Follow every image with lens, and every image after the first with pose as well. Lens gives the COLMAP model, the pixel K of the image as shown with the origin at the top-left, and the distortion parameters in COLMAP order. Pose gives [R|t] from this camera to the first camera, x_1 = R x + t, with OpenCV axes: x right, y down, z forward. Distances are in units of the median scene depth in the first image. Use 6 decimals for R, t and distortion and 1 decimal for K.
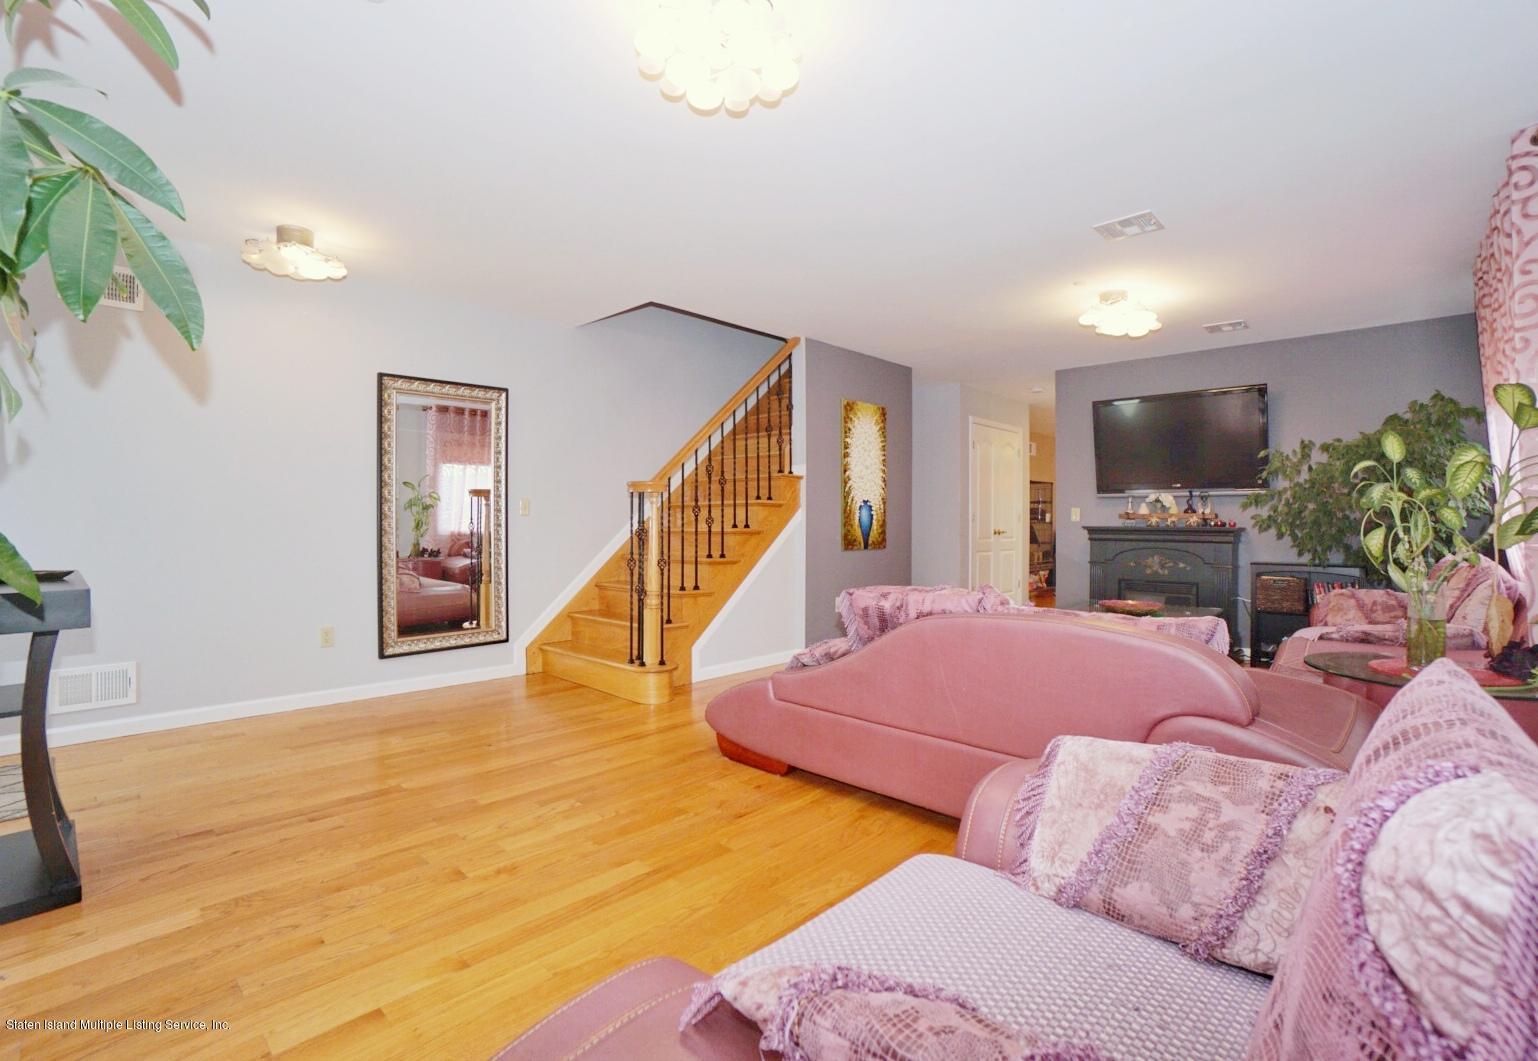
lens RADIAL K [[702.7, 0, 741.9], [0, 702.7, 525.5], [0, 0, 1]] dist [-0.037750, 0.000508]
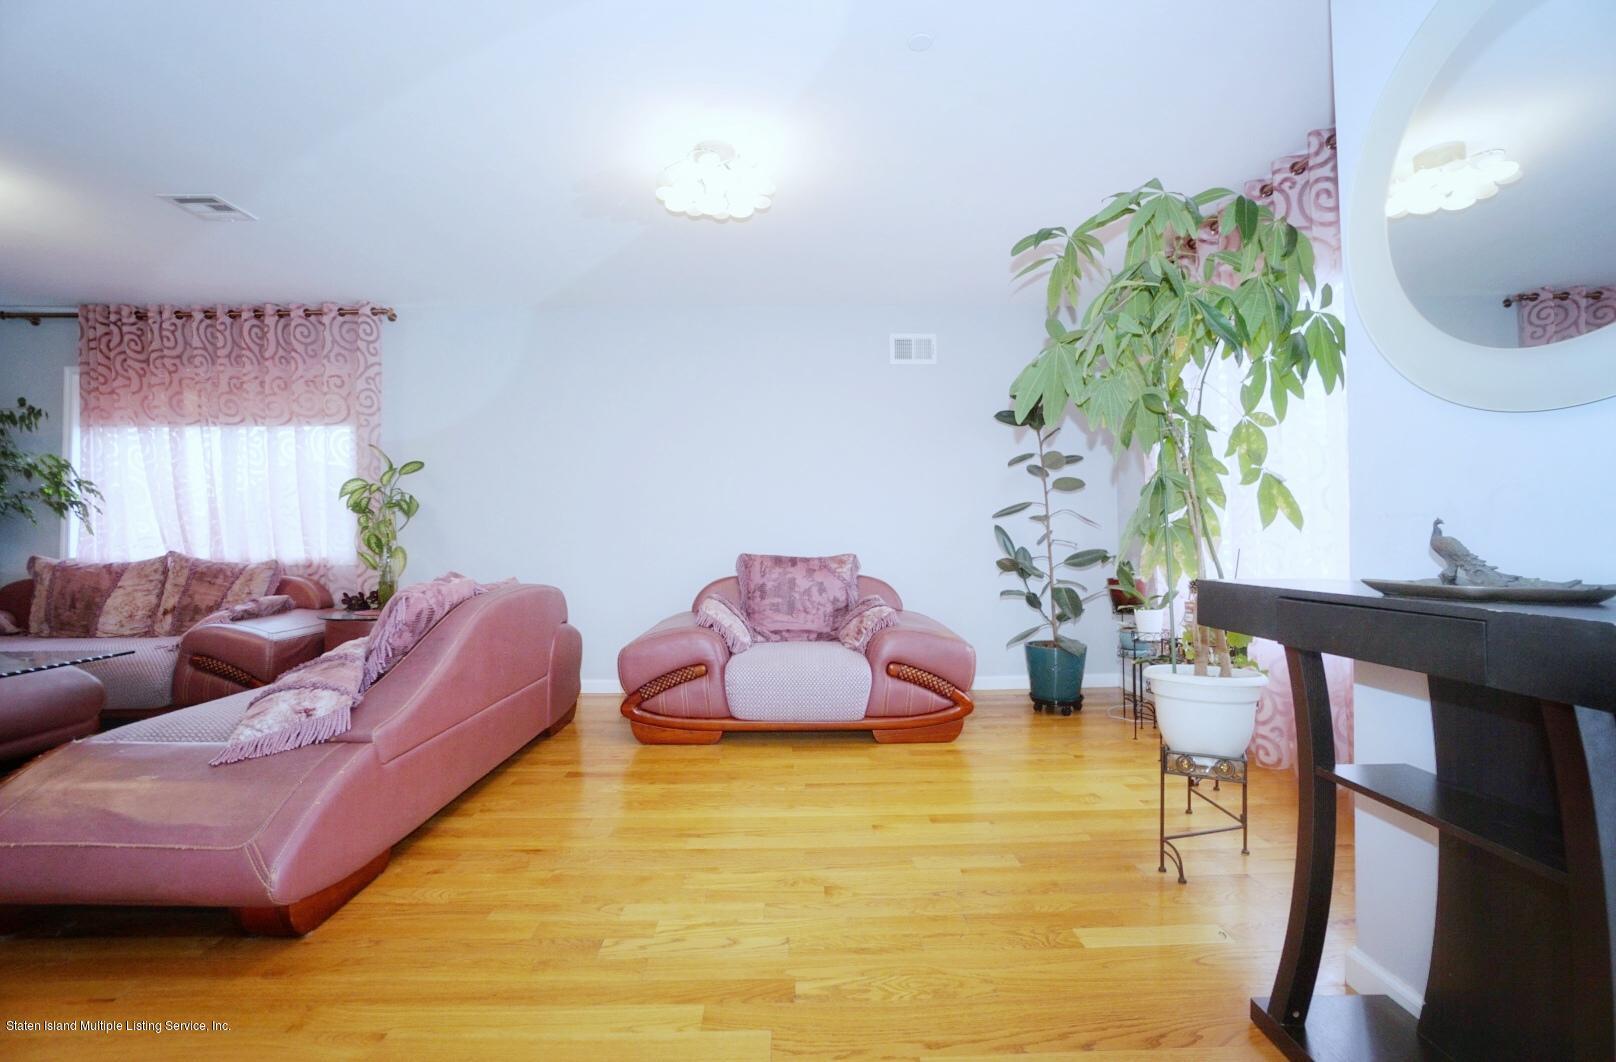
lens RADIAL K [[717.2, 0, 811.5], [0, 717.2, 515.8], [0, 0, 1]] dist [-0.064751, 0.023699]
pose [[-0.724772, 0.023715, 0.688581, -0.511588], [0.008494, 0.999639, -0.025488, 0.014414], [-0.688937, -0.012624, -0.724711, 0.831595]]
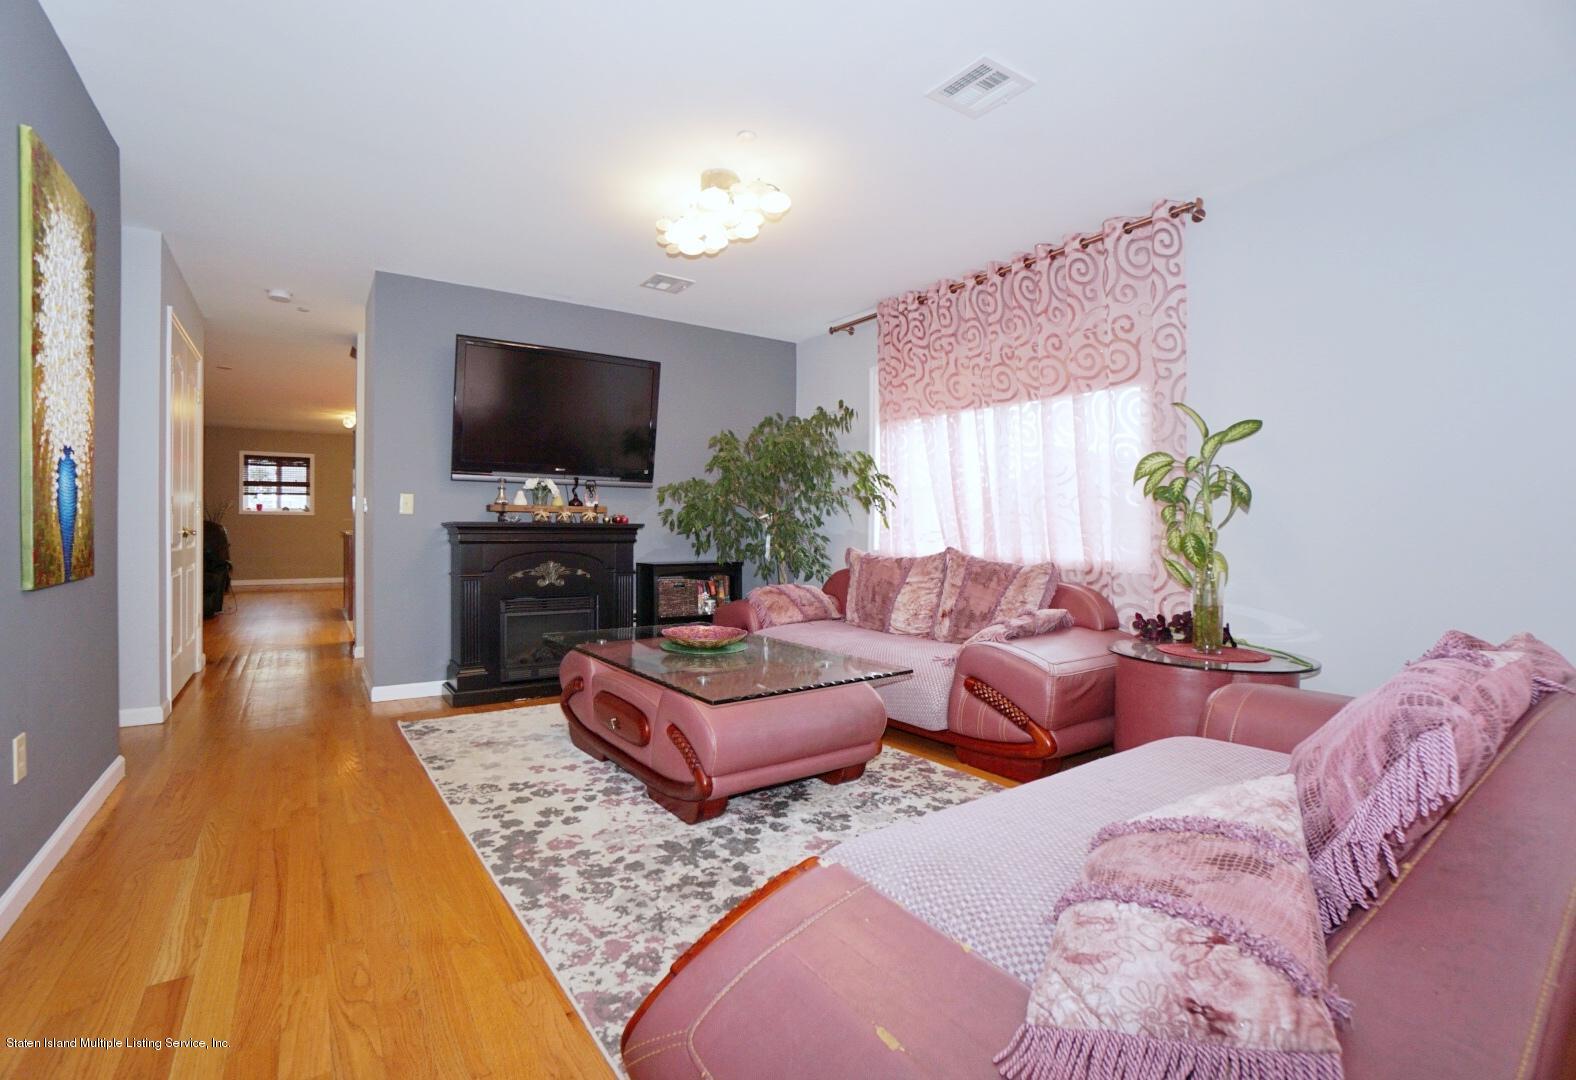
lens RADIAL K [[720.1, 0, 760.2], [0, 720.1, 534.9], [0, 0, 1]] dist [-0.037750, 0.000508]
pose [[0.201523, -0.010095, 0.979432, -0.140071], [-0.004770, 0.999925, 0.011287, 0.006175], [-0.979472, -0.006947, 0.201459, 0.800203]]
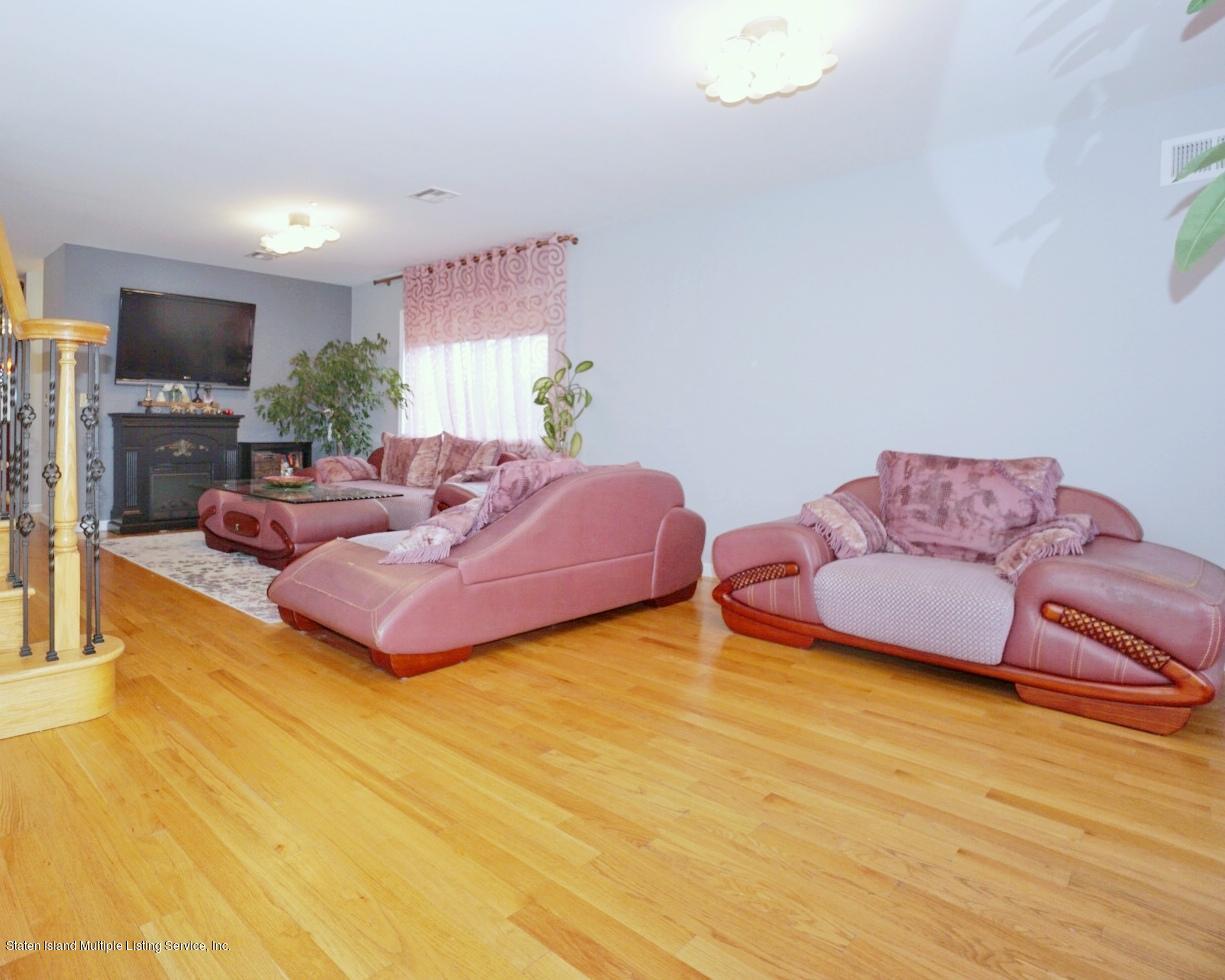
lens RADIAL K [[723.6, 0, 412.6], [0, 723.6, 430.6], [0, 0, 1]] dist [-0.029236, 0.003447]
pose [[0.091444, -0.011773, 0.995741, -0.663611], [-0.011165, 0.999855, 0.012847, 0.012264], [-0.995748, -0.012292, 0.091299, 0.675020]]
